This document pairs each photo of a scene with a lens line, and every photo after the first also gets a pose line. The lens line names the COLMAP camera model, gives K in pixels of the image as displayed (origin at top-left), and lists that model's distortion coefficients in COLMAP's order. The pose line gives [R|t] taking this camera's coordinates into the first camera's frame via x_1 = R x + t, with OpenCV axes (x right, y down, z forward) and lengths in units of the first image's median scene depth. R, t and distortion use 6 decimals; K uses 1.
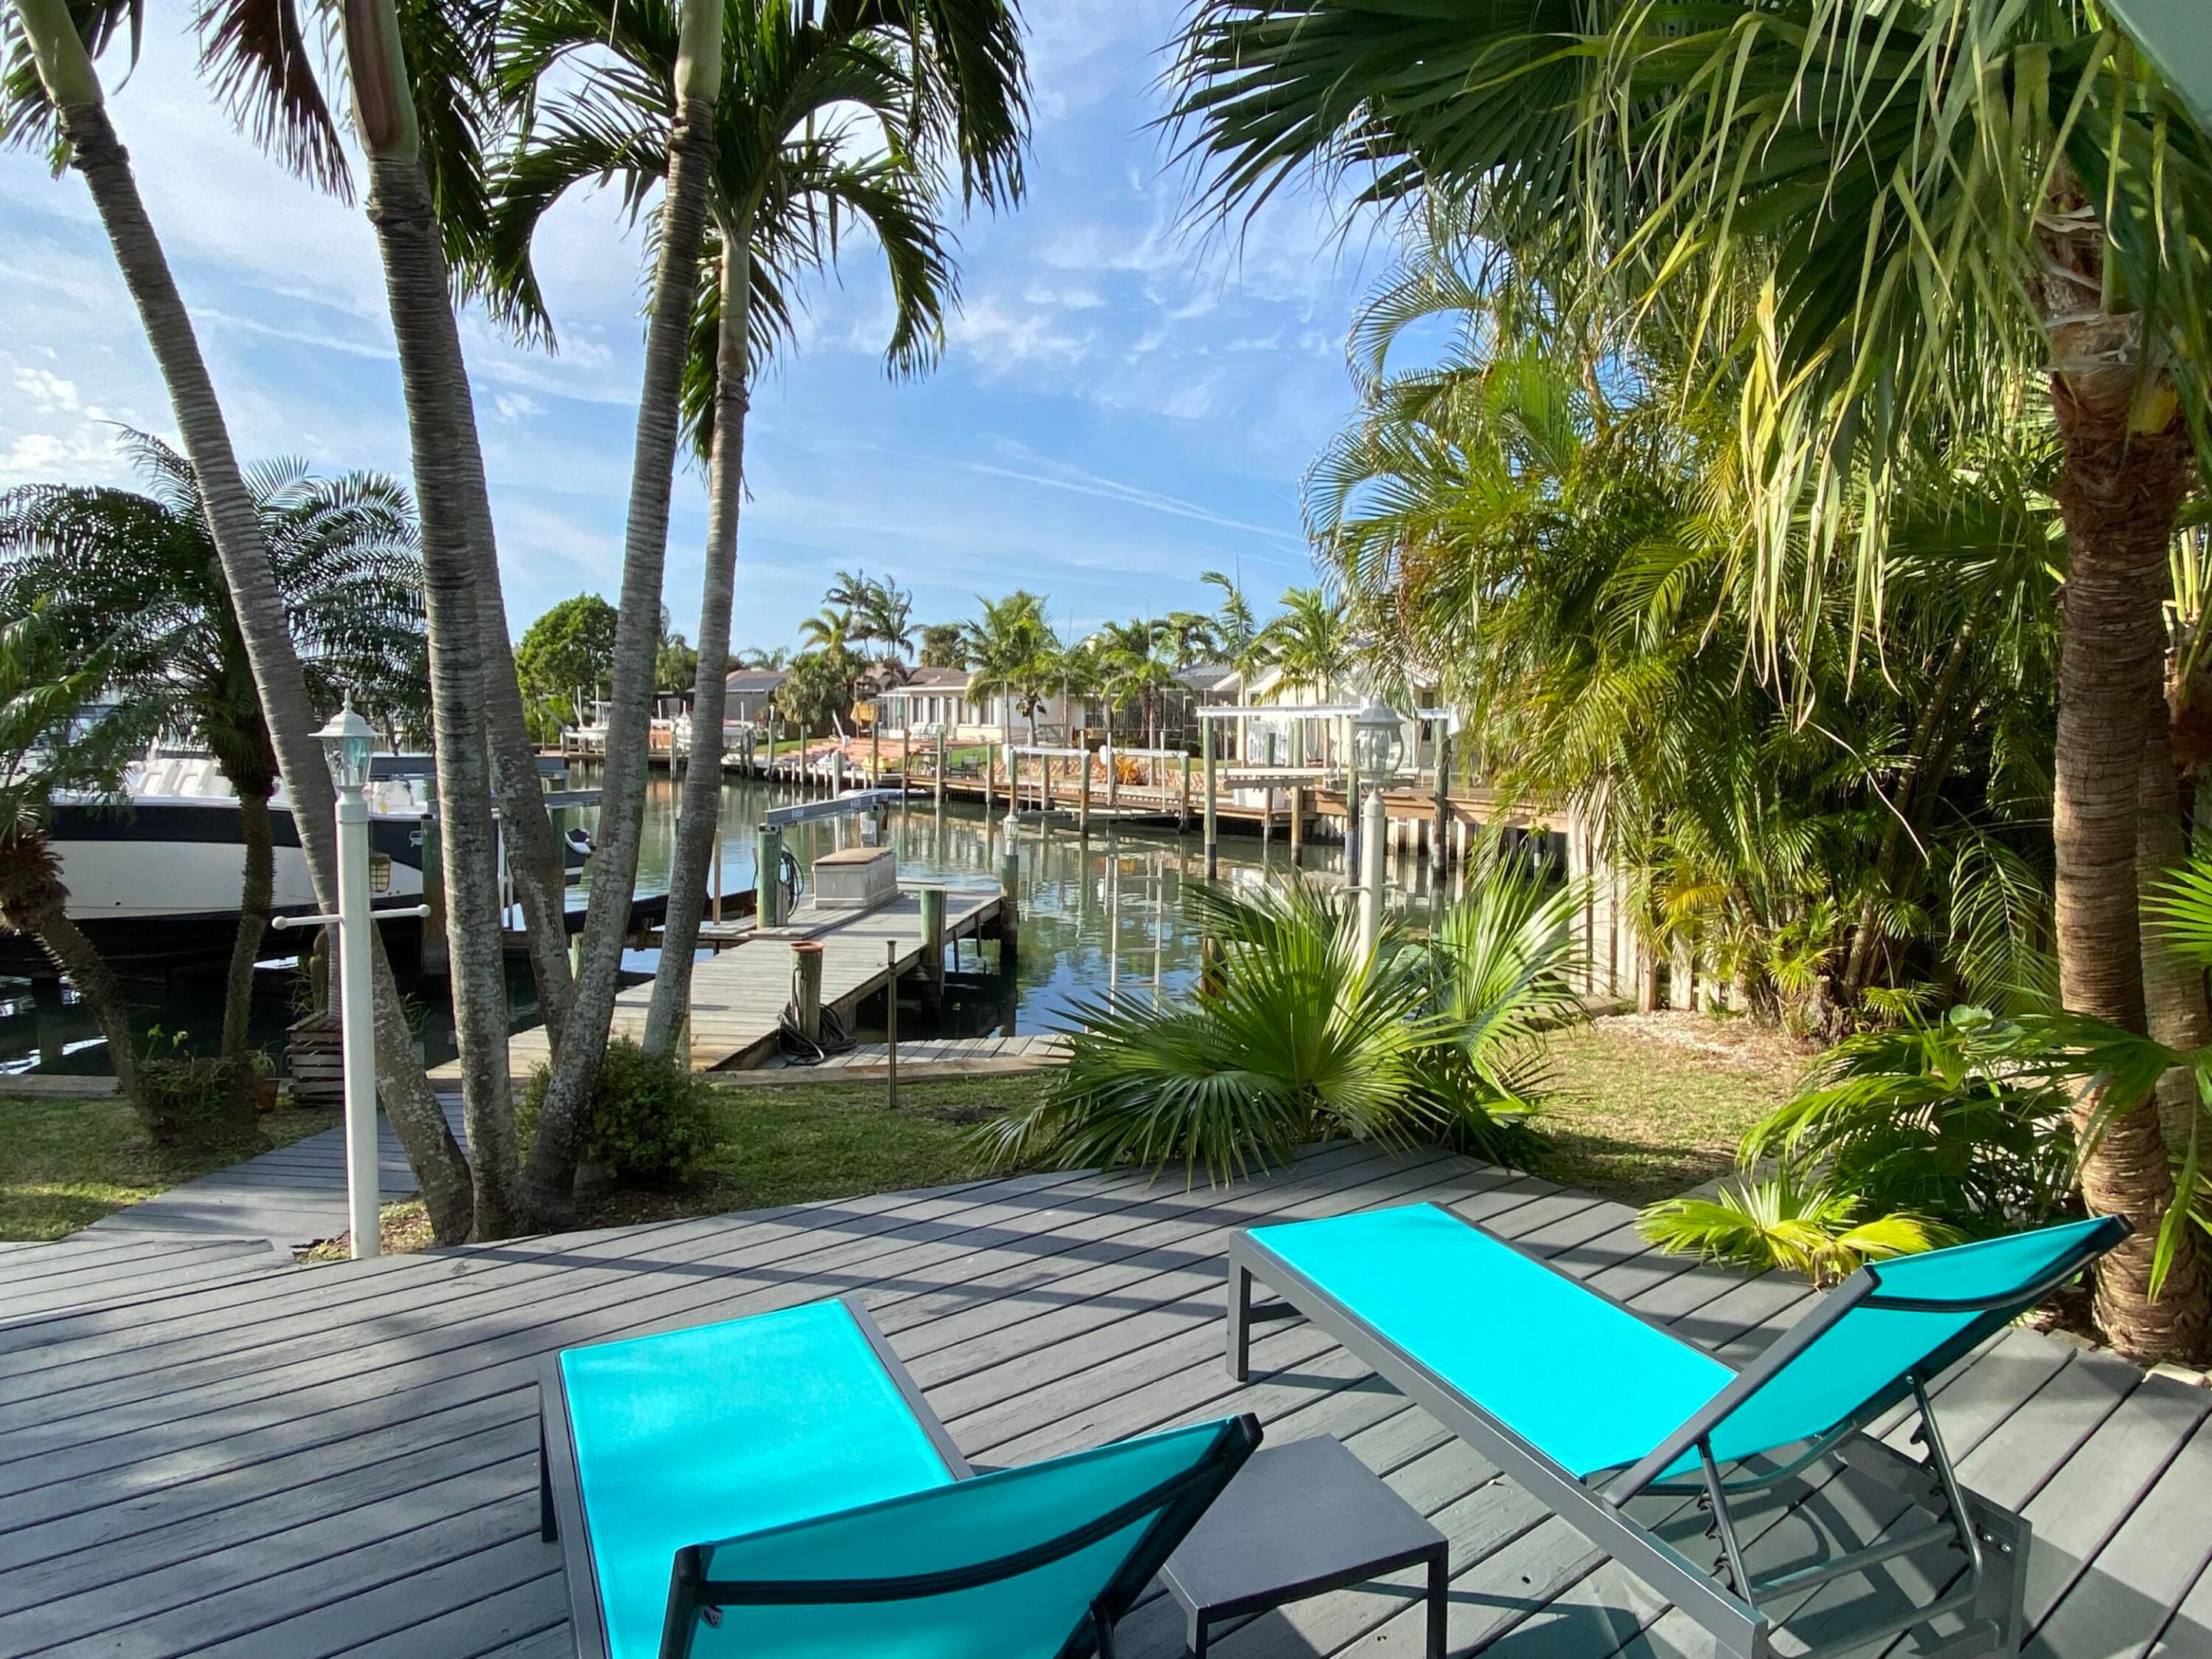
lens RADIAL K [[1317.1, 0, 1106.0], [0, 1317.1, 829.5], [0, 0, 1]] dist [0.068424, -0.078266]
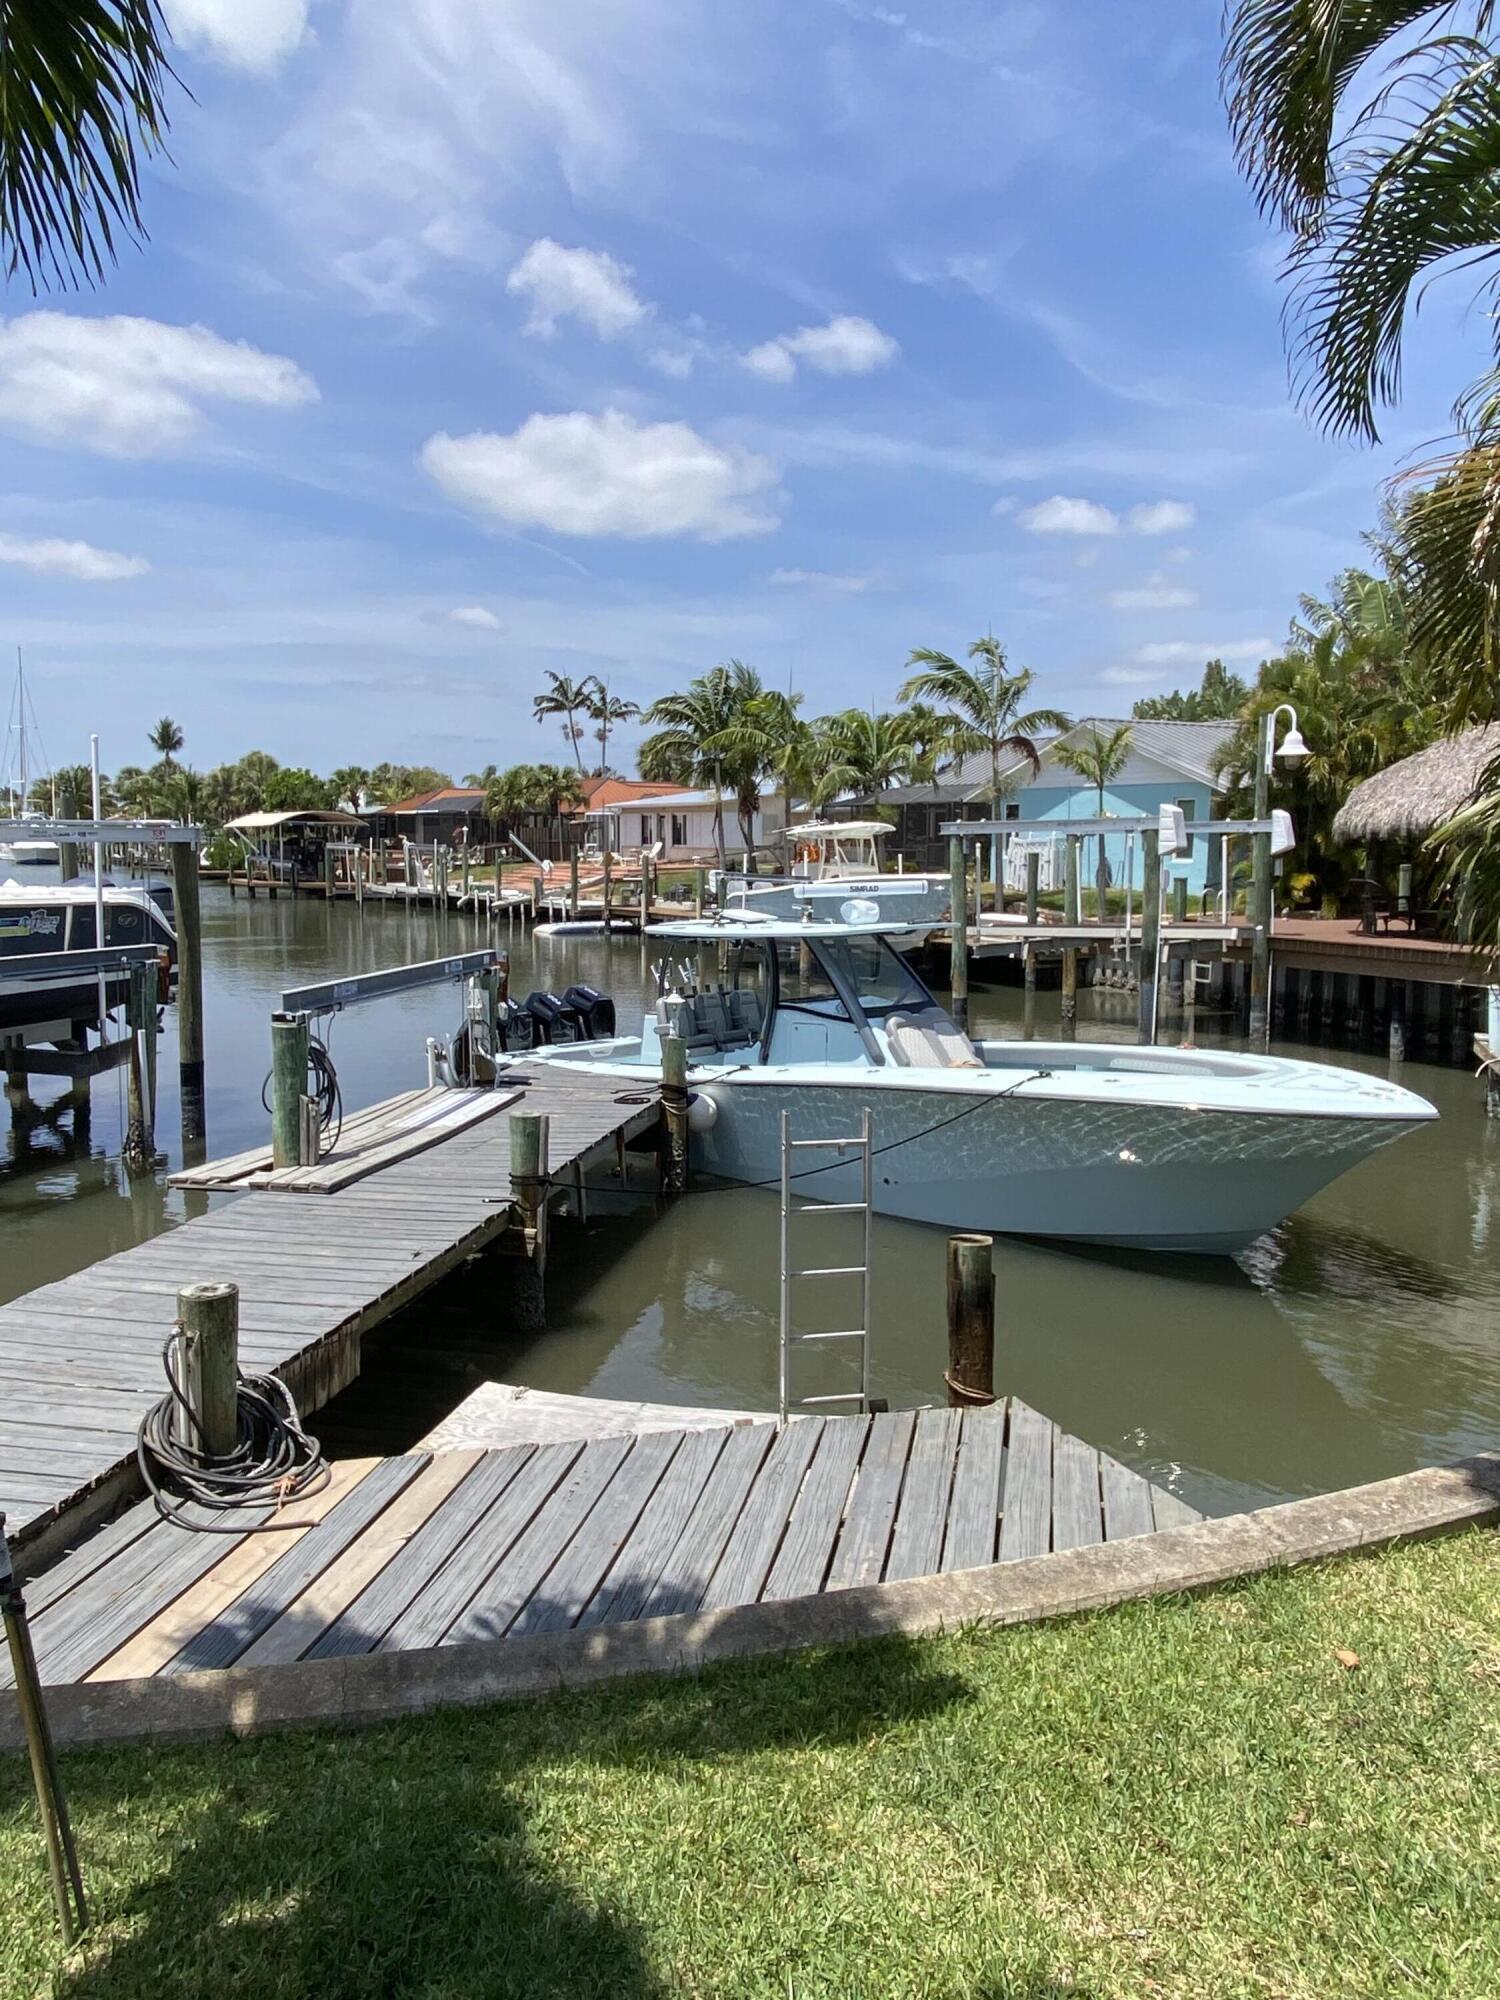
lens RADIAL K [[1344.8, 0, 750.0], [0, 1344.8, 1000.0], [0, 0, 1]] dist [0.000989, 0.000023]
pose [[0.997302, -0.005702, -0.073191, 0.011359], [0.008482, 0.999252, 0.037733, -0.015610], [0.072921, -0.038252, 0.996604, 0.167119]]
